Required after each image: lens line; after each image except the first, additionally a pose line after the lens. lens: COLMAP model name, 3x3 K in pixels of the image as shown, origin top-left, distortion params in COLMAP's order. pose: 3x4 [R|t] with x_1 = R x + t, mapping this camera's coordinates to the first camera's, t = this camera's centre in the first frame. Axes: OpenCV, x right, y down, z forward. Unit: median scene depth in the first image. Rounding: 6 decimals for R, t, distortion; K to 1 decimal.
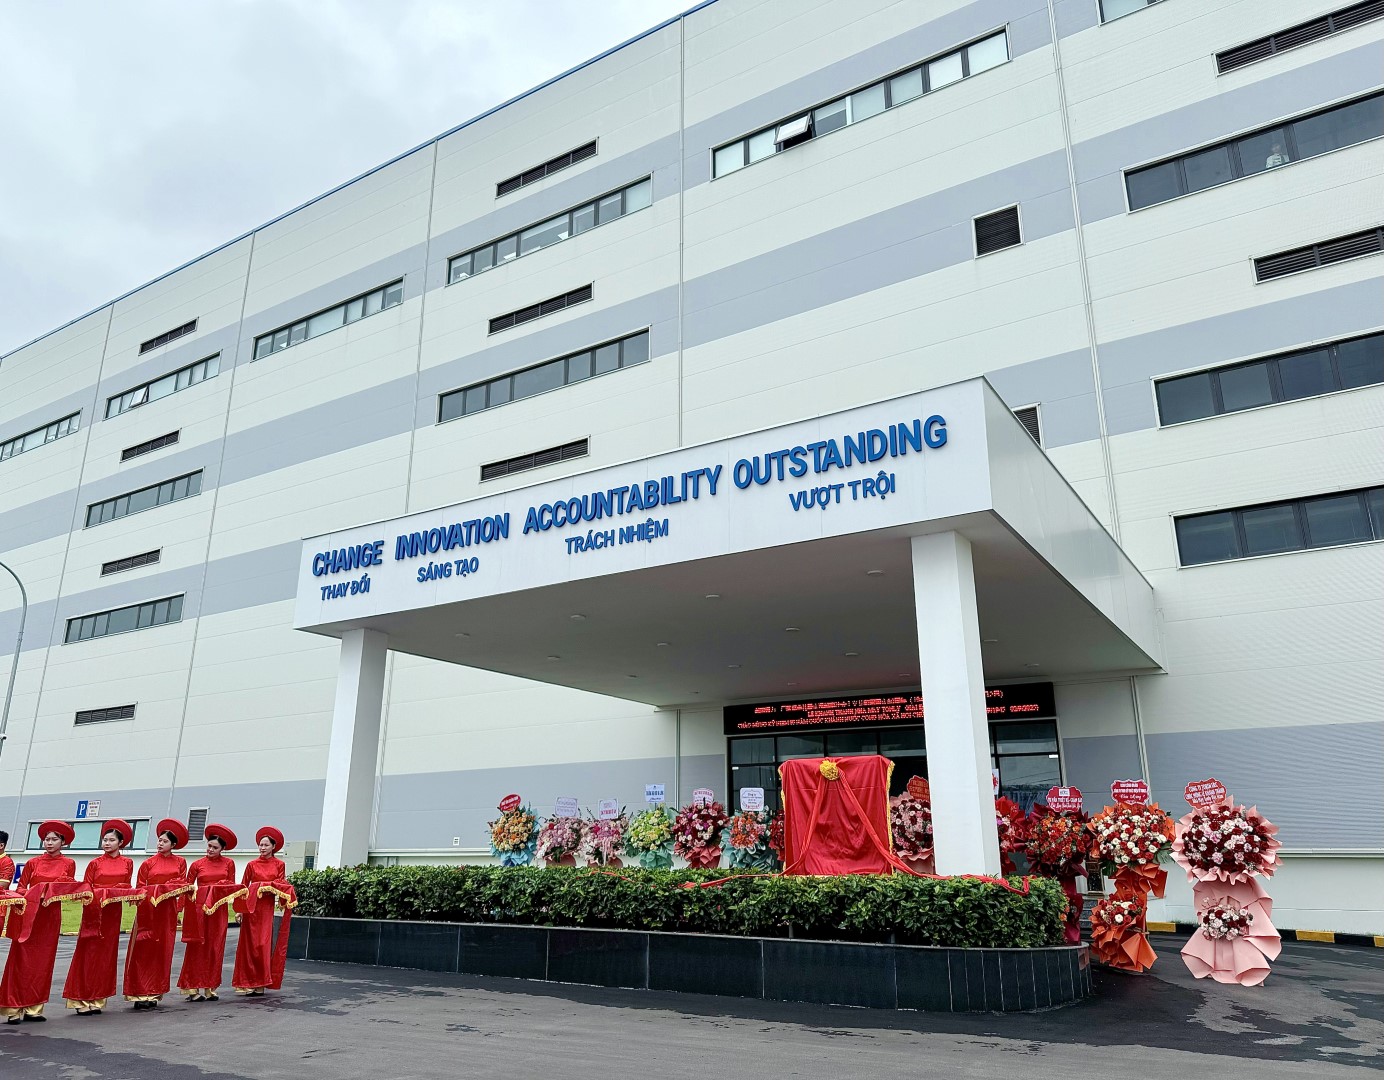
lens RADIAL K [[1059.9, 0, 667.3], [0, 1059.9, 537.3], [0, 0, 1]] dist [0.043256, -0.059248]
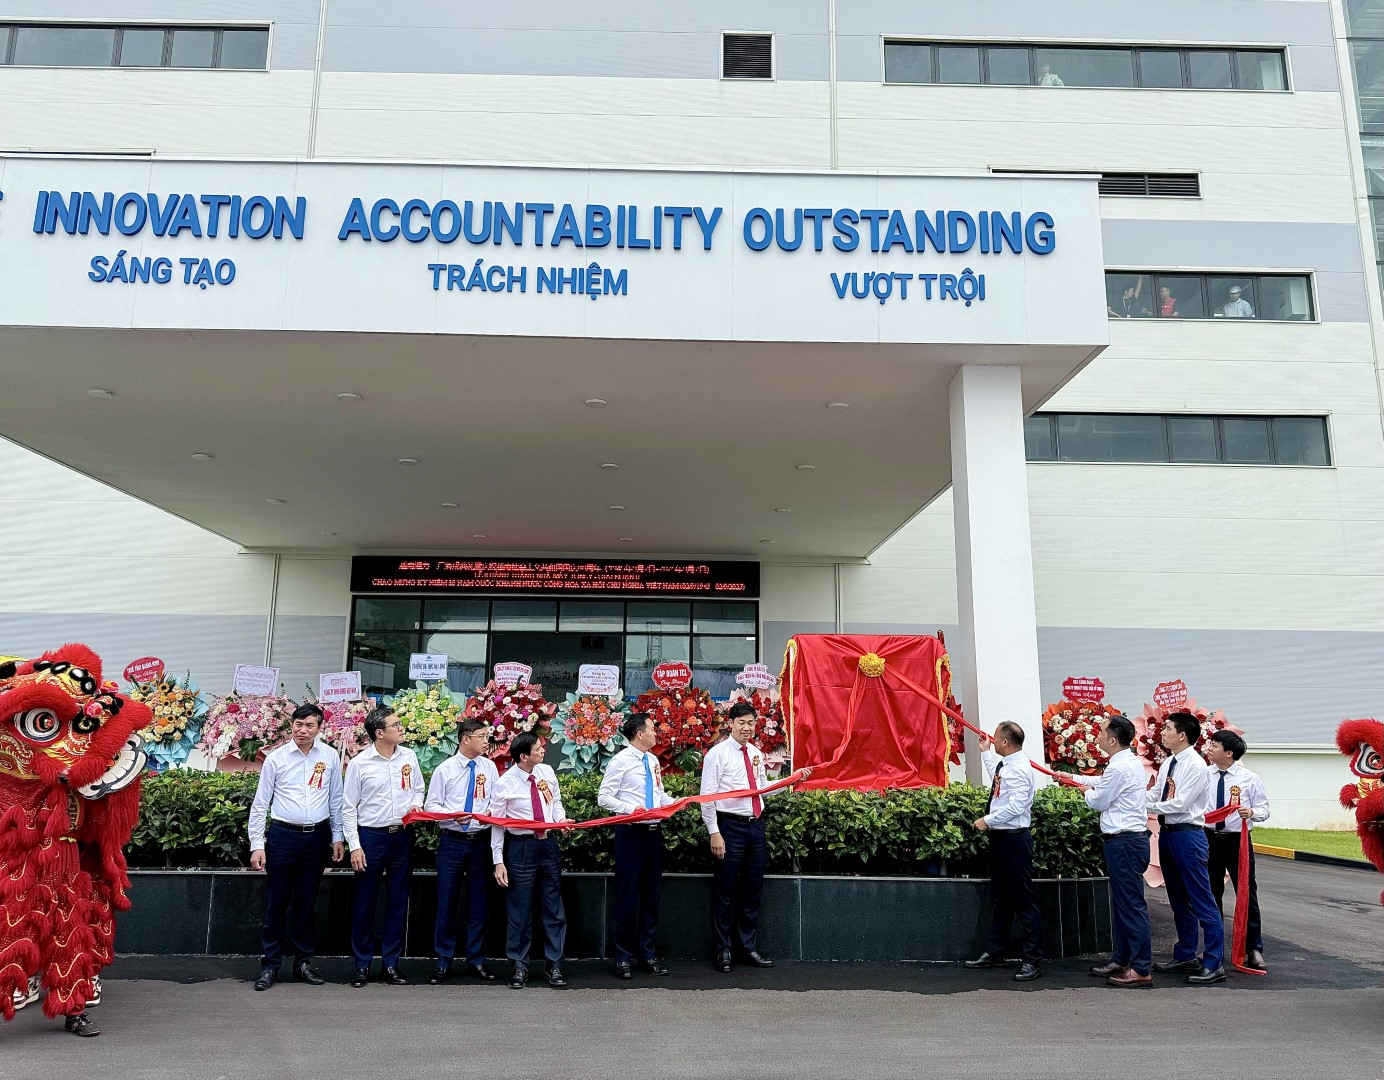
lens RADIAL K [[1059.9, 0, 693.2], [0, 1059.9, 558.0], [0, 0, 1]] dist [0.043256, -0.059248]
pose [[0.819625, 0.097585, 0.564528, -0.286863], [-0.172380, 0.981730, 0.080571, 0.087927], [-0.546352, -0.163352, 0.821472, 0.353938]]
